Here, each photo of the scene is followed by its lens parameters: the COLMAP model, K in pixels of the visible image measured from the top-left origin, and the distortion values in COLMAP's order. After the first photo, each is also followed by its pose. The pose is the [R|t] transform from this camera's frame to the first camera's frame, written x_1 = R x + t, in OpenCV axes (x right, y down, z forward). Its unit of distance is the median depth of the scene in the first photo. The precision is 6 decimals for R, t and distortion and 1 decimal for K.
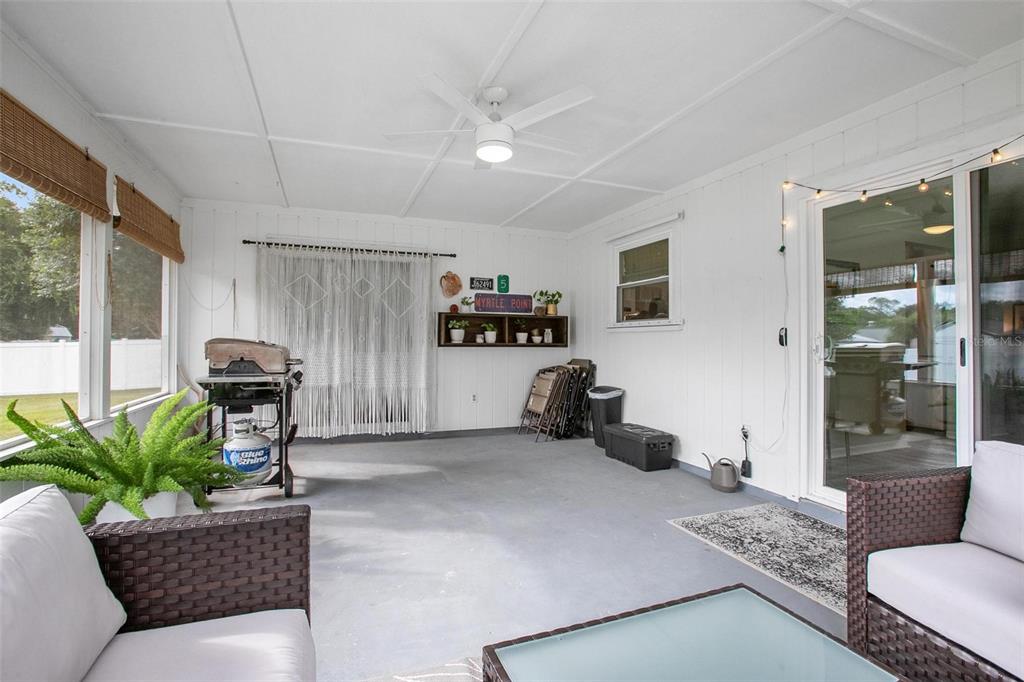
lens RADIAL K [[468.4, 0, 513.9], [0, 468.4, 340.3], [0, 0, 1]] dist [-0.006033, -0.000404]
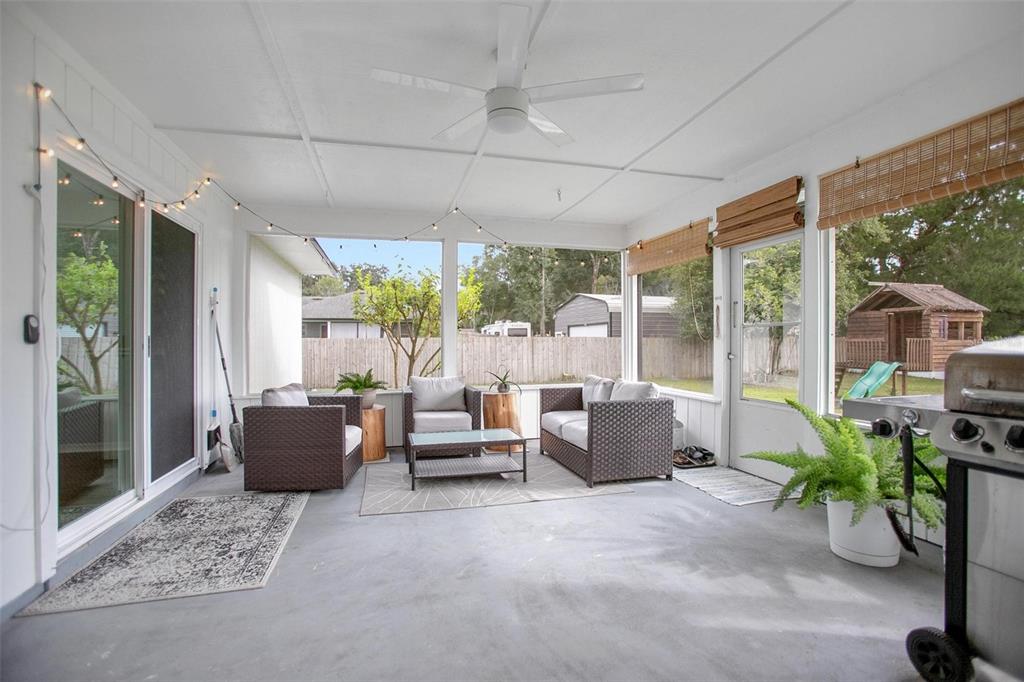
lens RADIAL K [[468.4, 0, 512.2], [0, 468.4, 341.9], [0, 0, 1]] dist [-0.006033, -0.000404]
pose [[-0.994299, -0.008252, 0.106306, -0.137228], [-0.008753, 0.999953, -0.004244, 0.005892], [-0.106266, -0.005151, -0.994324, 1.760766]]
